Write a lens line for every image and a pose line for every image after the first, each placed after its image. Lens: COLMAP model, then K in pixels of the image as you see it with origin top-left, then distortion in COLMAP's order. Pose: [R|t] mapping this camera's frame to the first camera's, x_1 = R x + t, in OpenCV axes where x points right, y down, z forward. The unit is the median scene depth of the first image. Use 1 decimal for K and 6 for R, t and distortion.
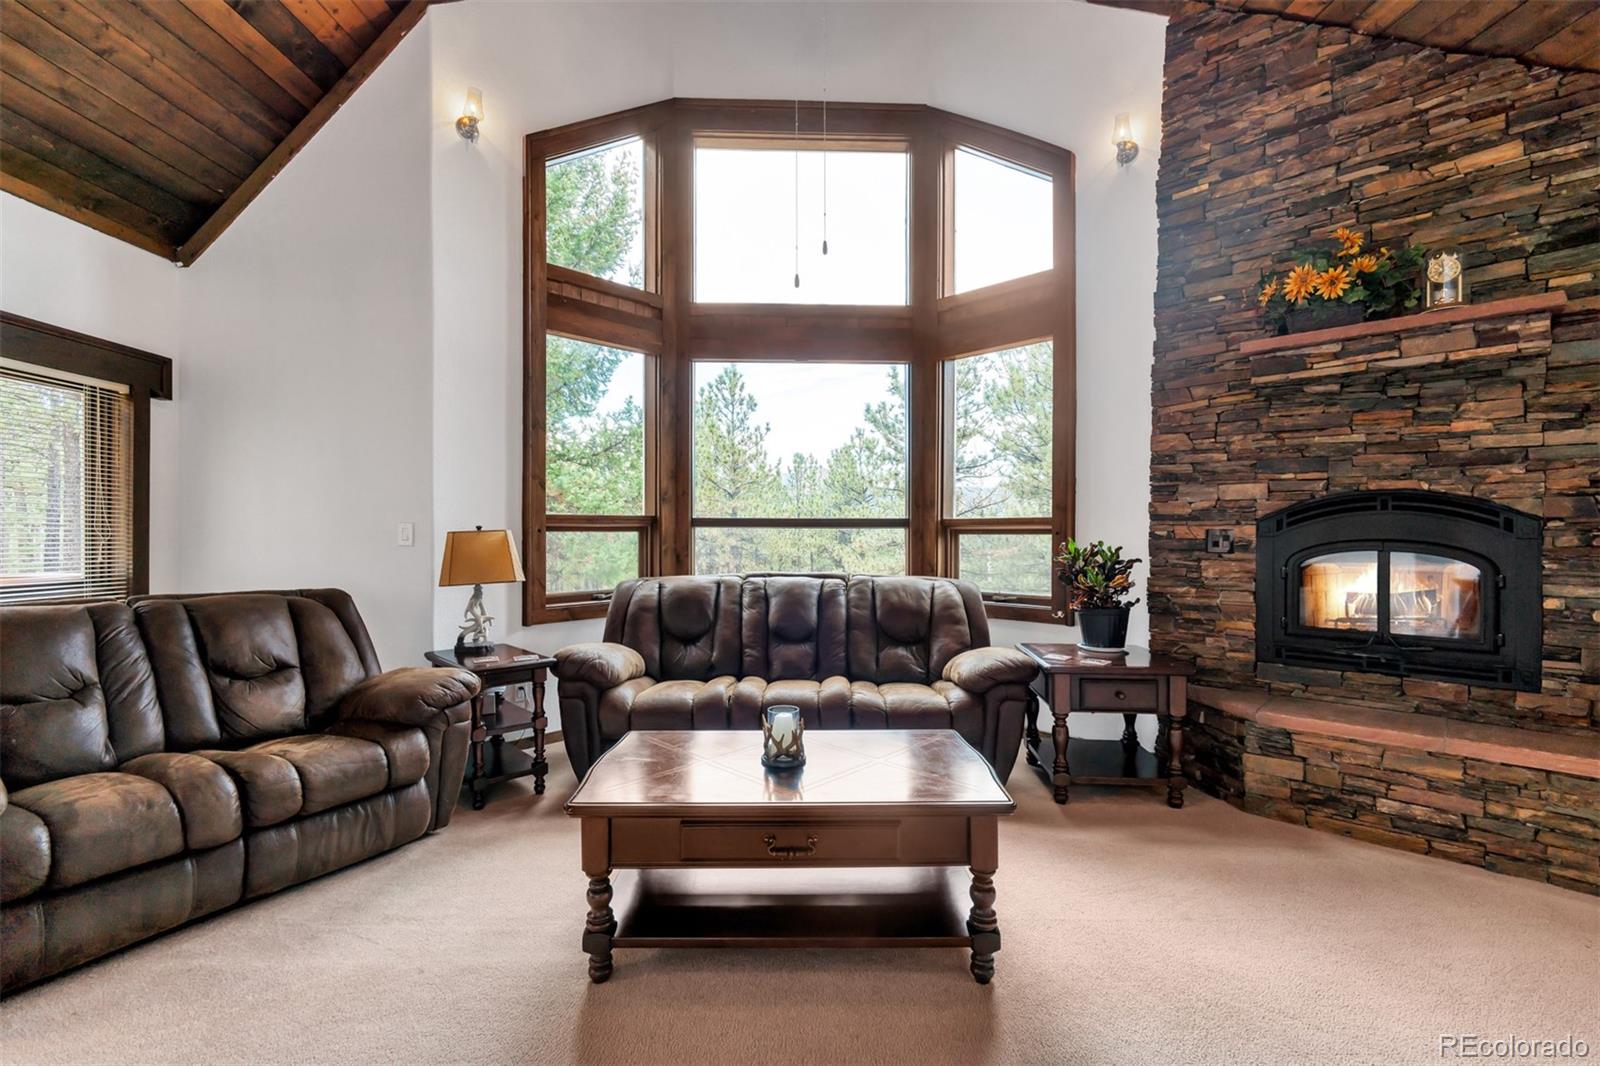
lens RADIAL K [[699.5, 0, 798.1], [0, 699.5, 533.2], [0, 0, 1]] dist [0.000103, -0.000796]
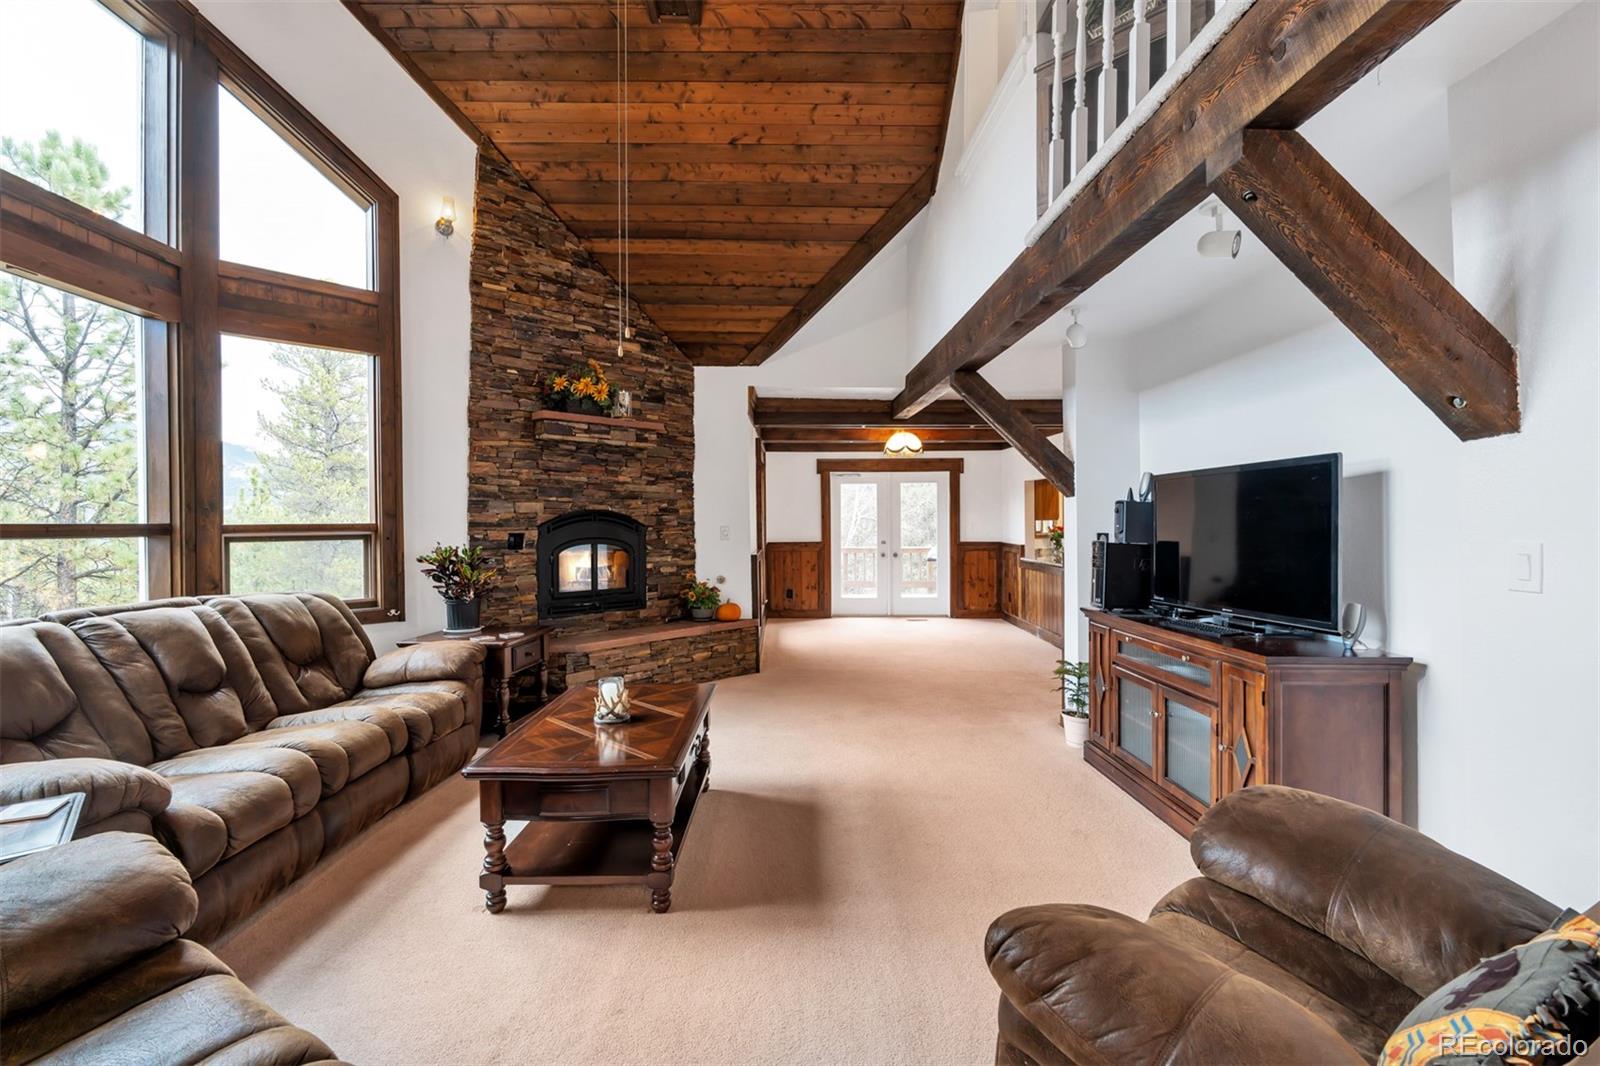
lens RADIAL K [[699.5, 0, 795.9], [0, 699.5, 530.8], [0, 0, 1]] dist [0.000103, -0.000796]
pose [[-0.000852, -0.006677, 0.999977, -0.872266], [0.015242, 0.999861, 0.006689, -0.011422], [-0.999883, 0.015247, -0.000750, 0.448143]]
